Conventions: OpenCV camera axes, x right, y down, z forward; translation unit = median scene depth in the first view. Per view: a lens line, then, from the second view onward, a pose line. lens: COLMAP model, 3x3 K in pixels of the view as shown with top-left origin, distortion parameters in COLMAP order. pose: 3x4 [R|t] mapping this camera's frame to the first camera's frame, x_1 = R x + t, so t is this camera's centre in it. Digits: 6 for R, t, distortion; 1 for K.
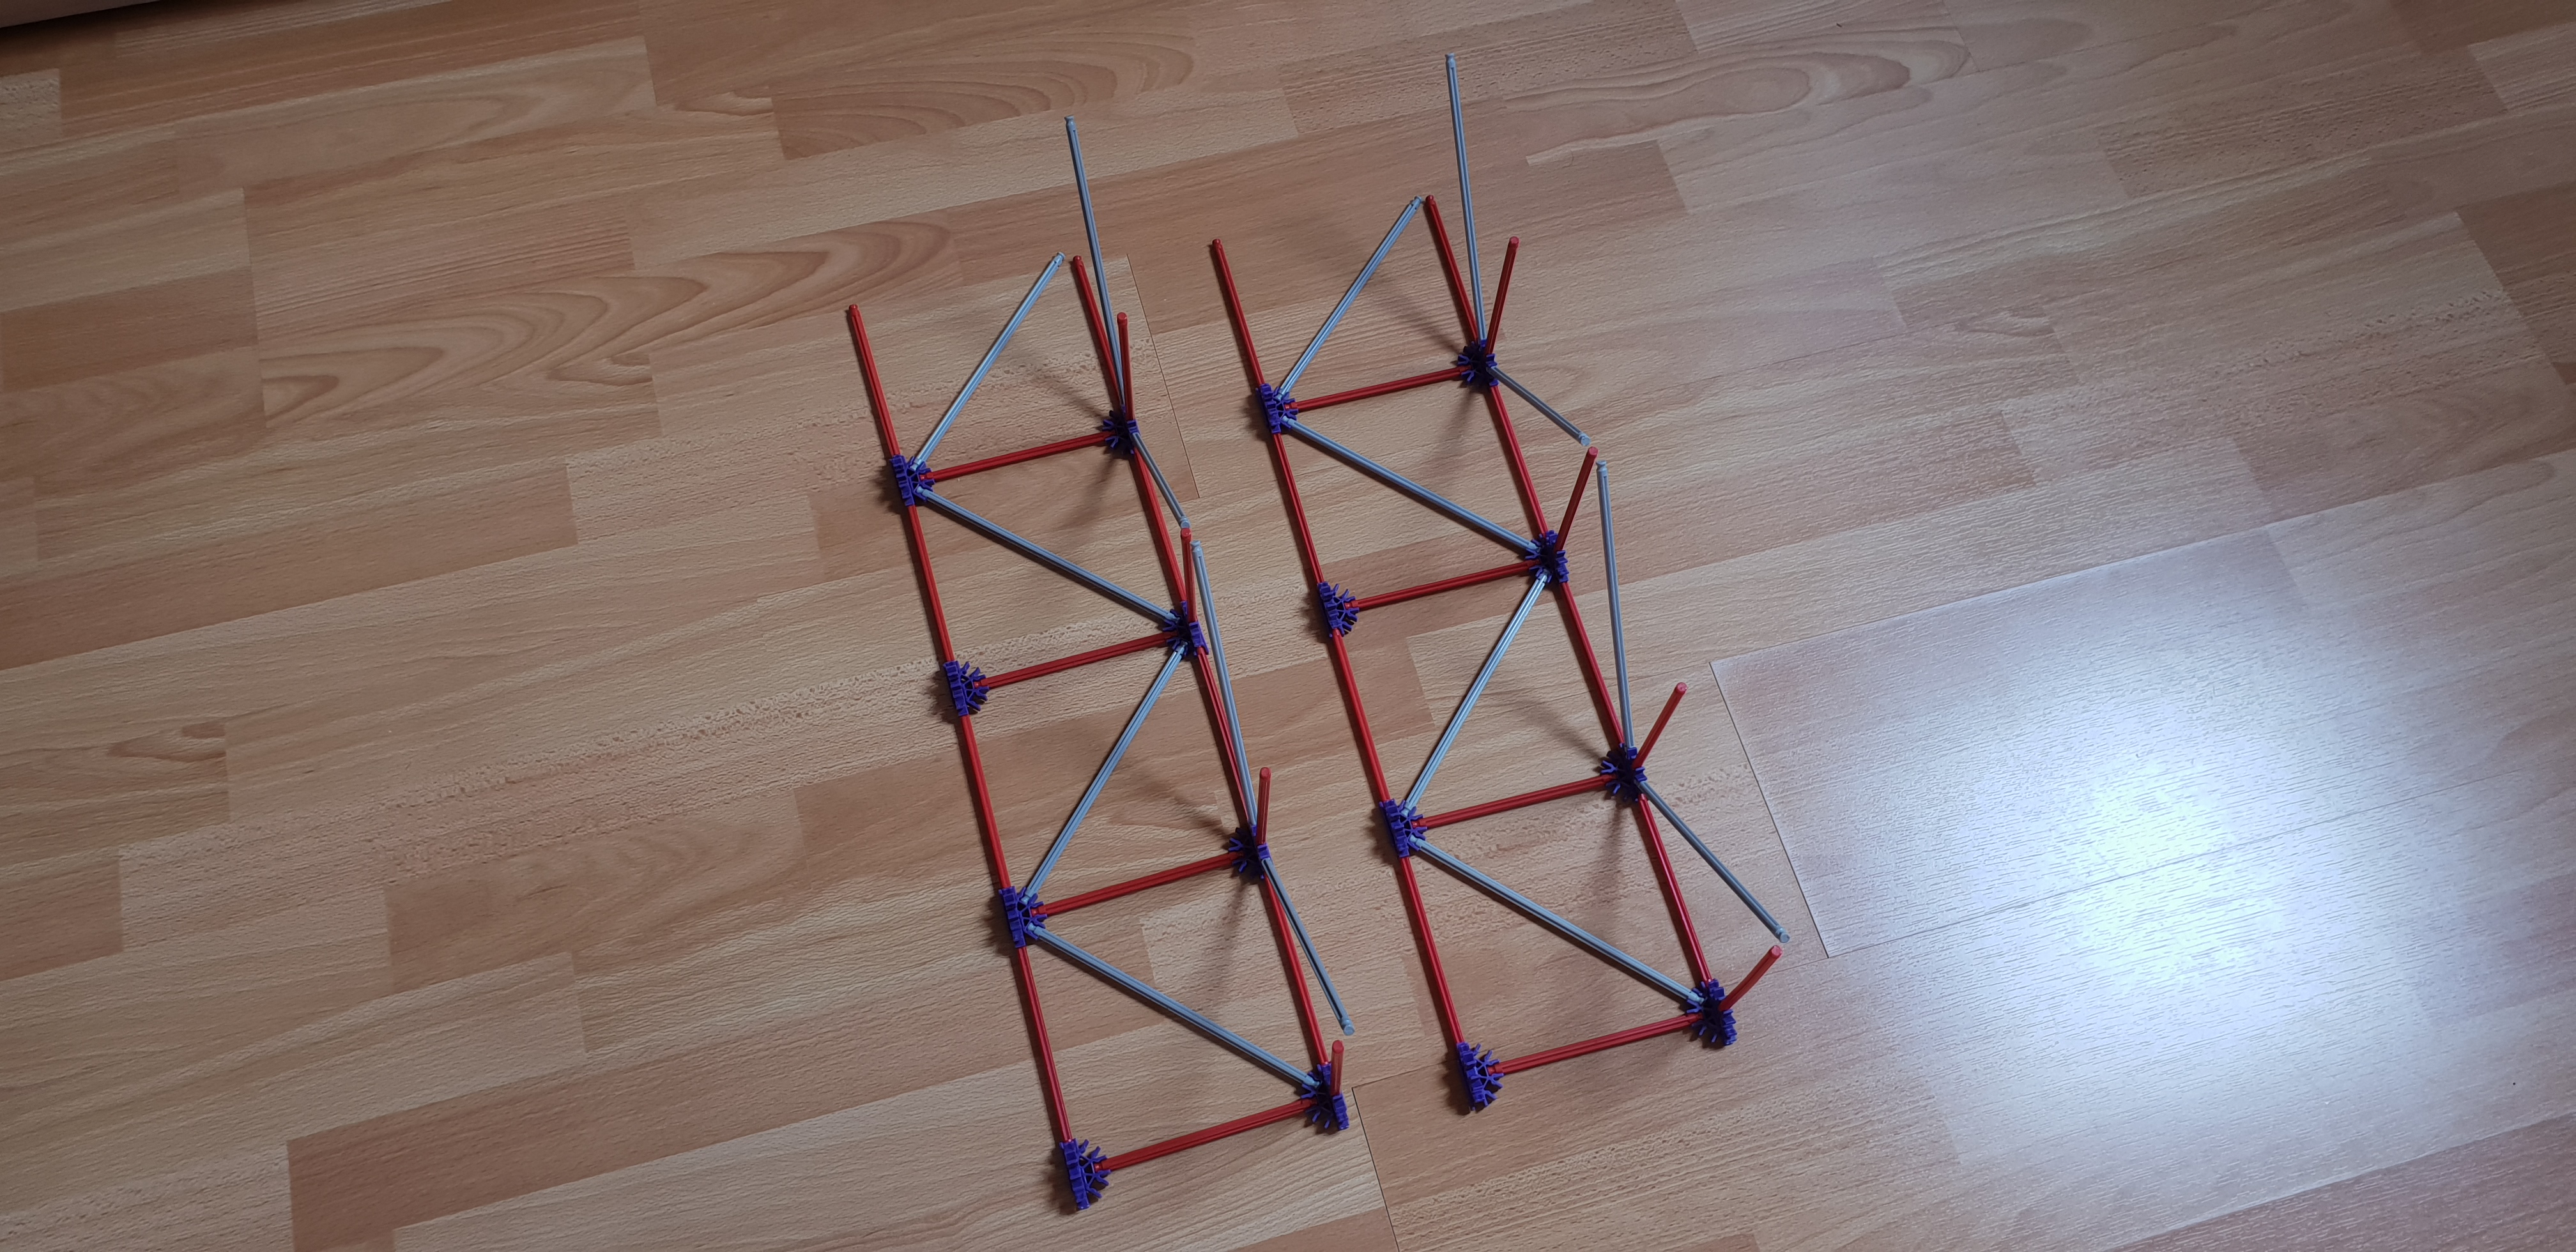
lens RADIAL K [[2057.1, 0, 1291.7], [0, 2057.1, 625.1], [0, 0, 1]] dist [0.000178, 0.007203]
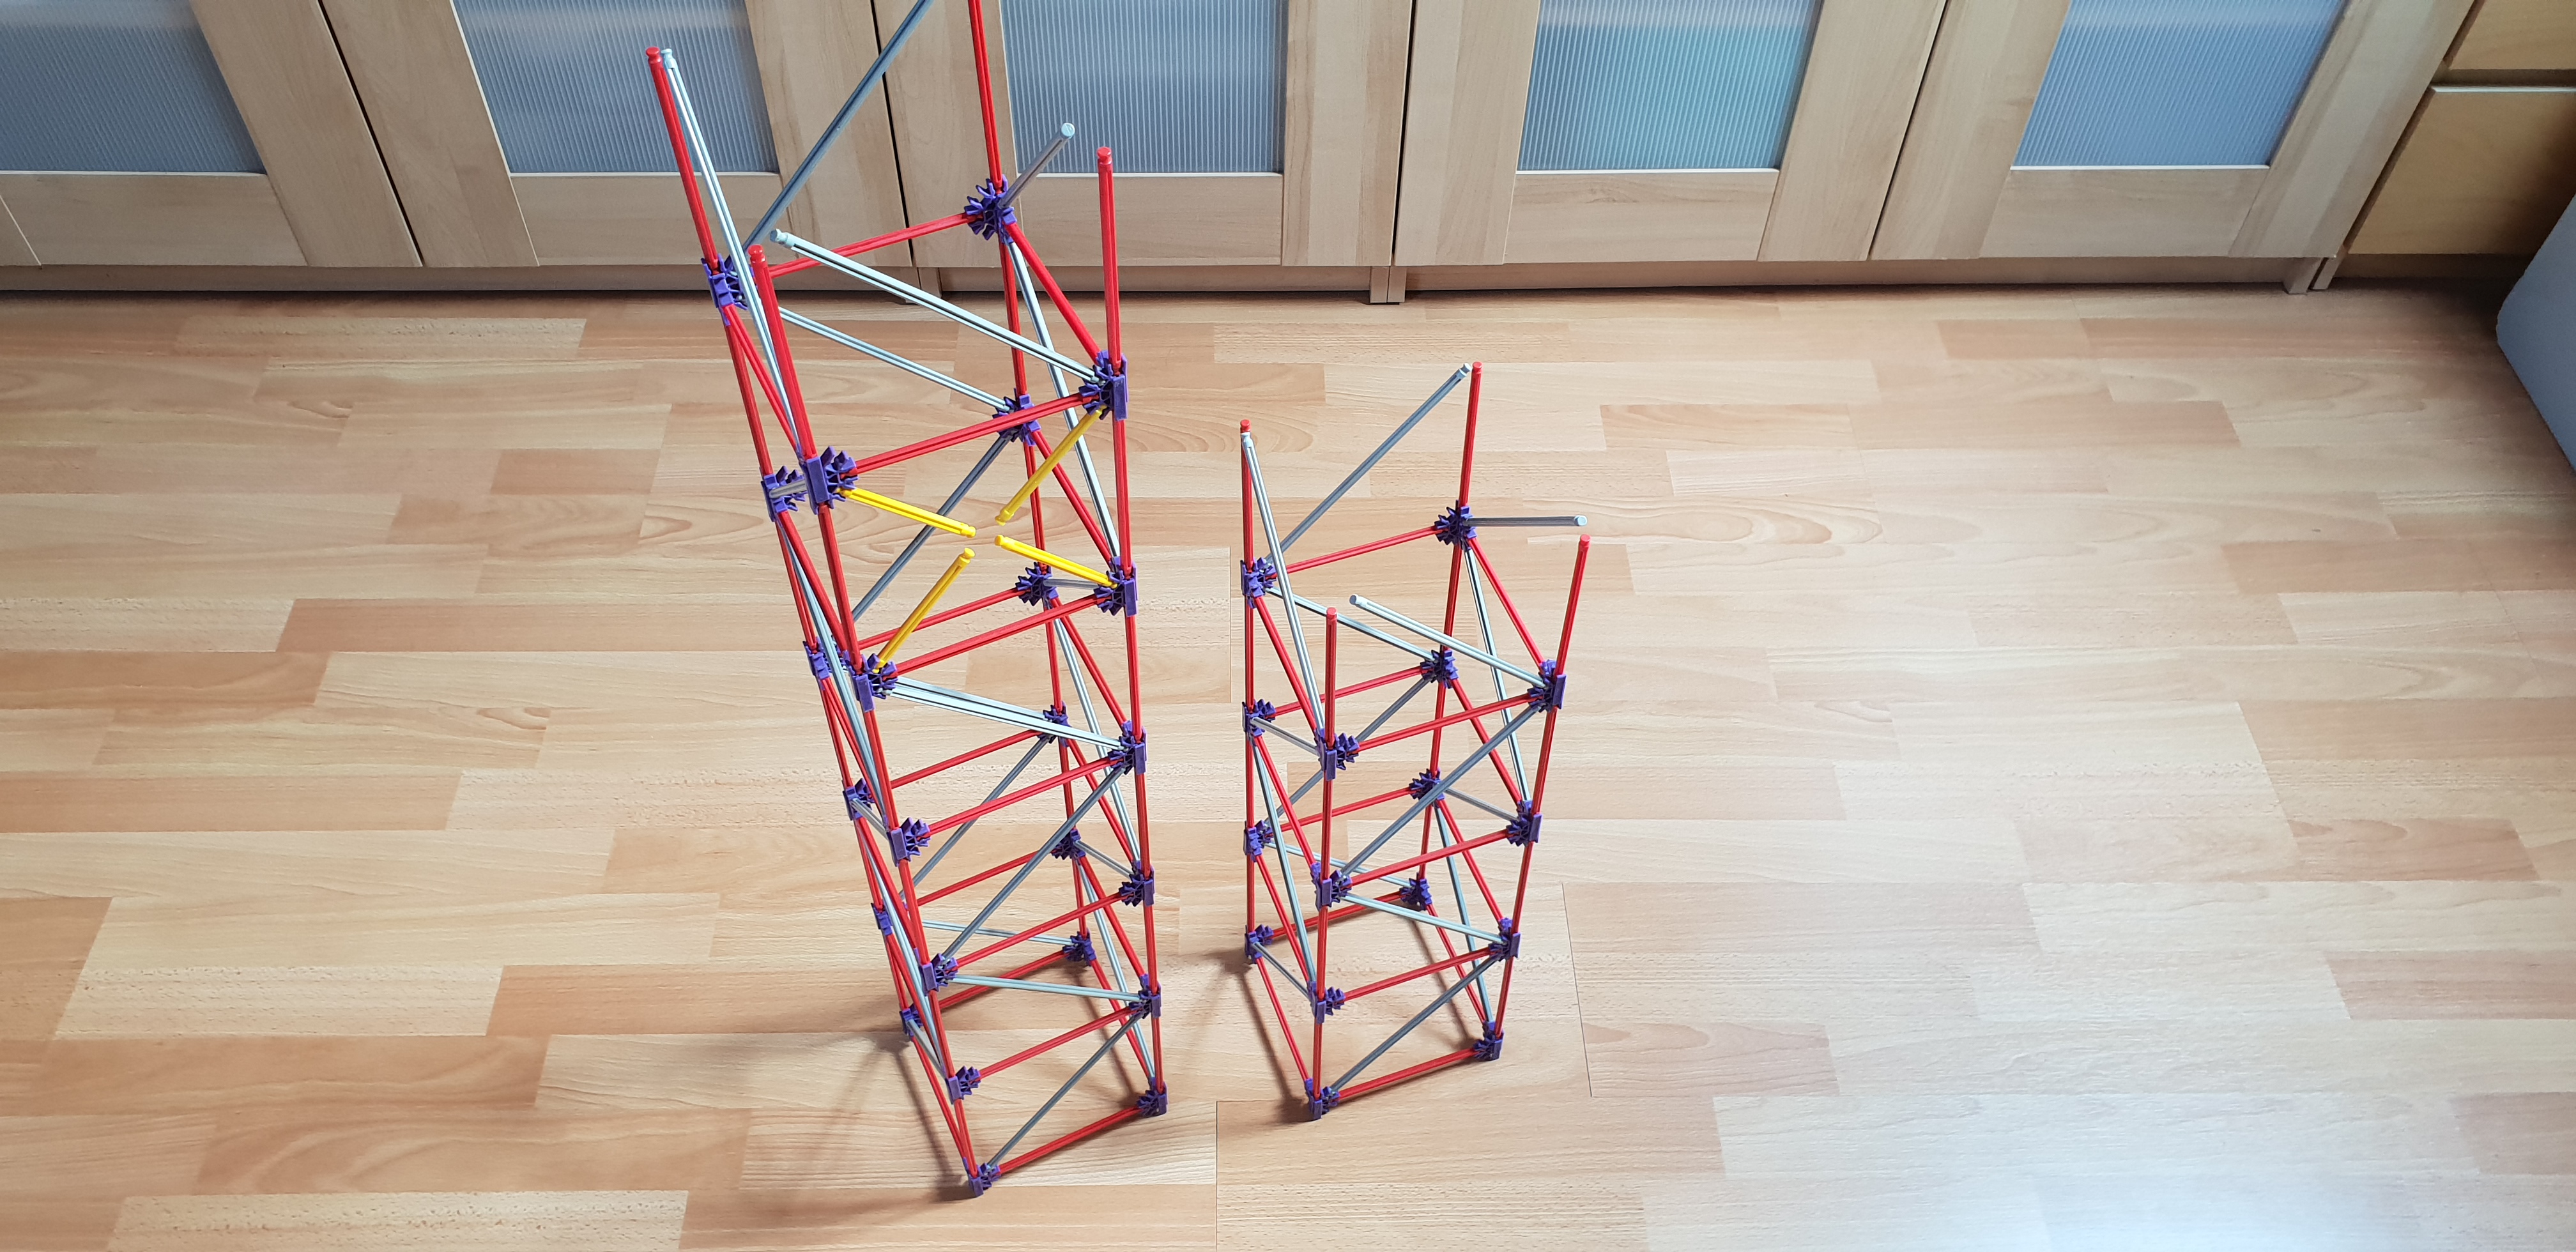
lens RADIAL K [[2057.1, 0, 1267.6], [0, 2057.1, 616.3], [0, 0, 1]] dist [0.000178, 0.007203]
pose [[0.966228, 0.179077, -0.185296, 0.232017], [-0.224234, 0.938612, -0.262159, 0.246120], [0.126975, 0.294855, 0.947068, -0.343936]]
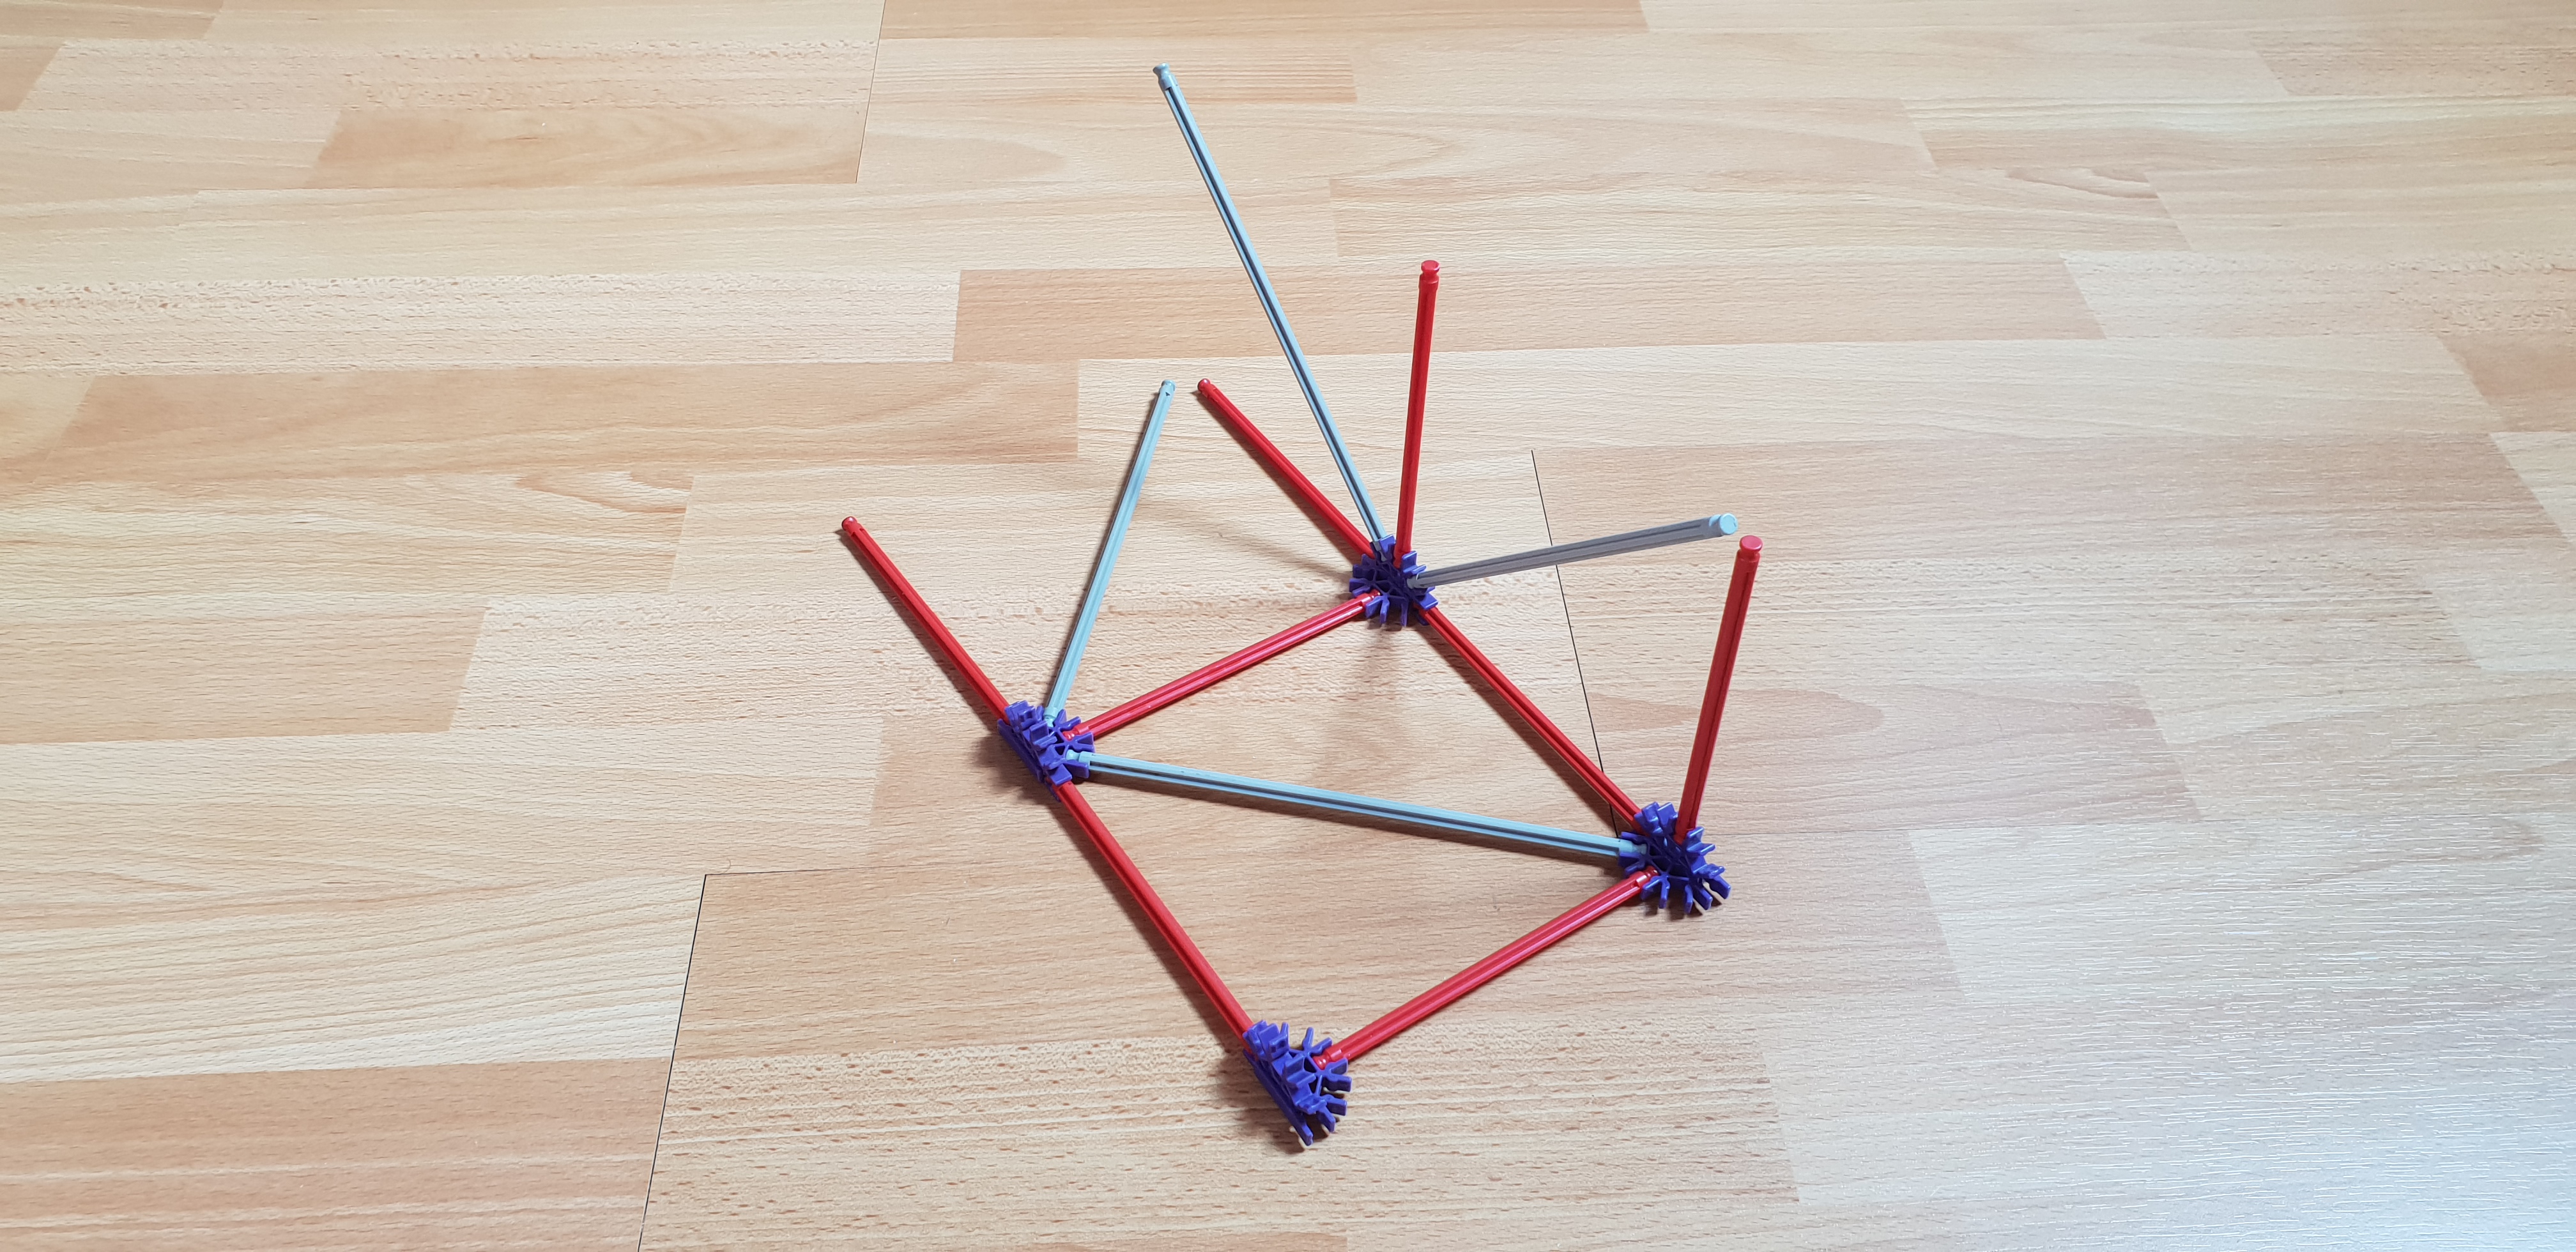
lens RADIAL K [[2057.1, 0, 1304.1], [0, 2057.1, 634.8], [0, 0, 1]] dist [0.000178, 0.007203]
pose [[0.977671, 0.146364, -0.150791, 0.235439], [-0.190332, 0.920897, -0.340179, 0.292419], [0.089073, 0.361283, 0.928192, 0.430115]]
